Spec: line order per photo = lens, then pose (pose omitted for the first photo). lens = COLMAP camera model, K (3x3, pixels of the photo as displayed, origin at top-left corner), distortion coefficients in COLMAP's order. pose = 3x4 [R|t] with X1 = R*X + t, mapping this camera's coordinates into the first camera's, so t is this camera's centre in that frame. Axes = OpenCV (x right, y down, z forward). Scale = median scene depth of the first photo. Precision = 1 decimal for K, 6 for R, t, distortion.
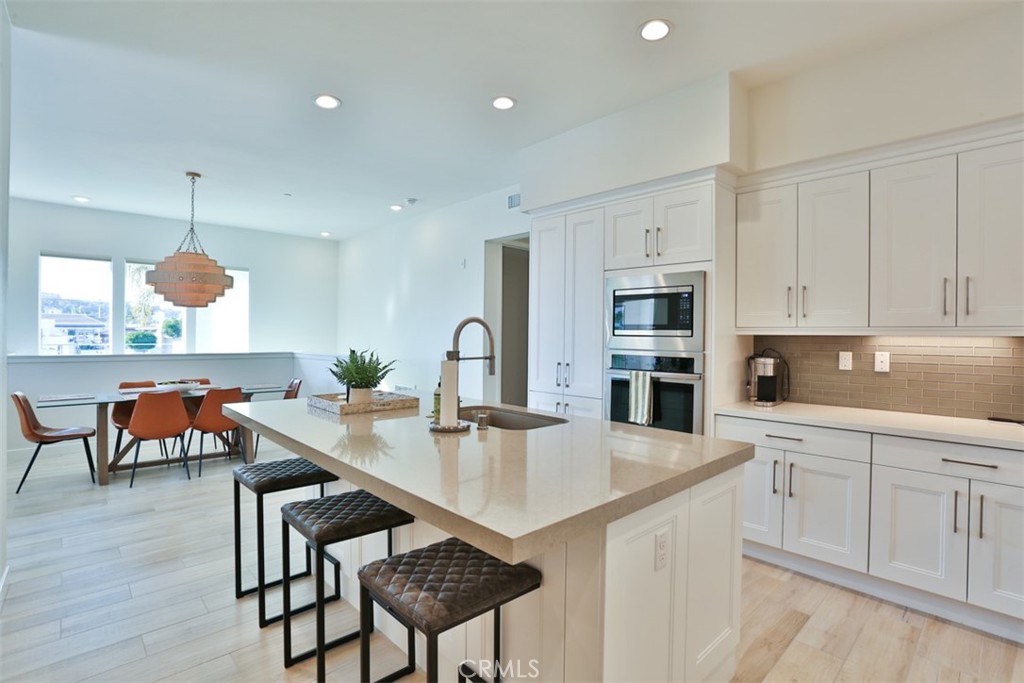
lens RADIAL K [[511.3, 0, 512.4], [0, 511.3, 336.5], [0, 0, 1]] dist [-0.091956, 0.047457]
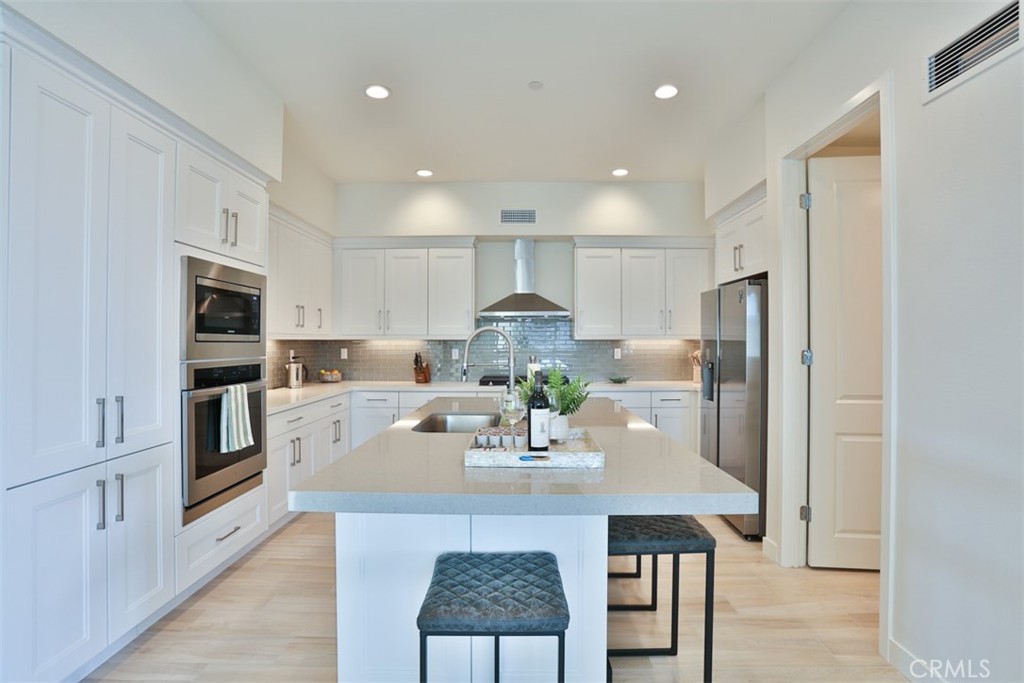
lens RADIAL K [[495.3, 0, 518.9], [0, 495.3, 336.9], [0, 0, 1]] dist [-0.078993, 0.035831]
pose [[-0.718937, -0.004805, 0.695058, -0.625459], [-0.005018, 0.999986, 0.001722, -0.012484], [-0.695057, -0.002250, -0.718951, 1.276490]]
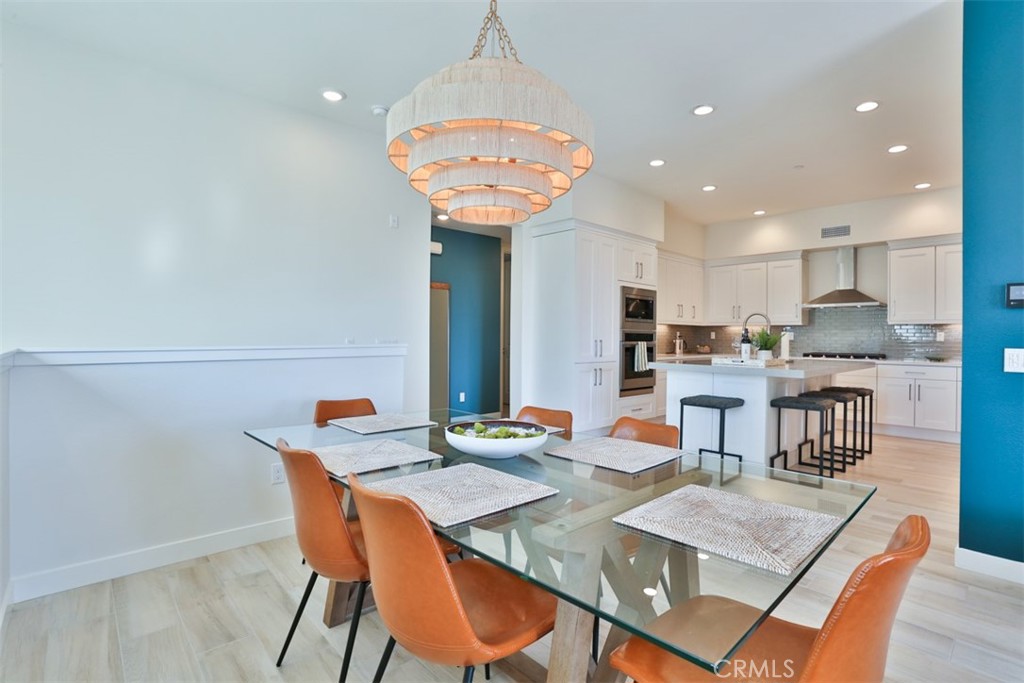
lens RADIAL K [[495.3, 0, 518.9], [0, 495.3, 336.9], [0, 0, 1]] dist [-0.078993, 0.035831]
pose [[0.009921, -0.010716, 0.999893, -1.536272], [-0.008334, 0.999907, 0.010799, 0.037490], [-0.999916, -0.008440, 0.009831, 1.456254]]
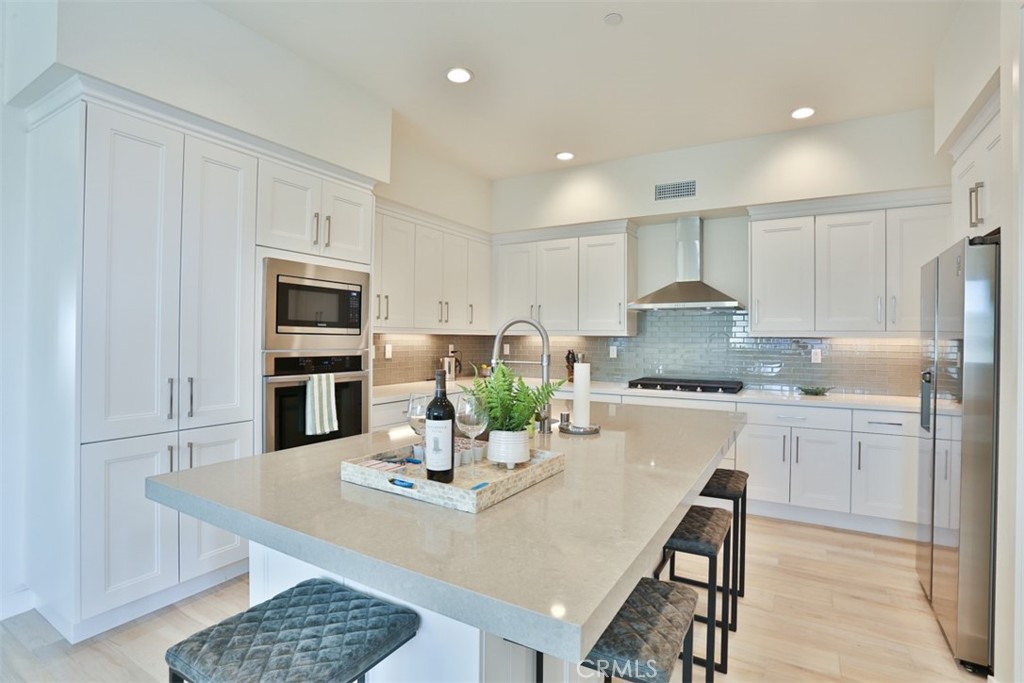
lens RADIAL K [[495.3, 0, 518.9], [0, 495.3, 336.9], [0, 0, 1]] dist [-0.078993, 0.035831]
pose [[-0.280465, -0.010385, 0.959808, -0.676523], [-0.009520, 0.999922, 0.008037, -0.006309], [-0.959817, -0.006883, -0.280543, 0.935960]]
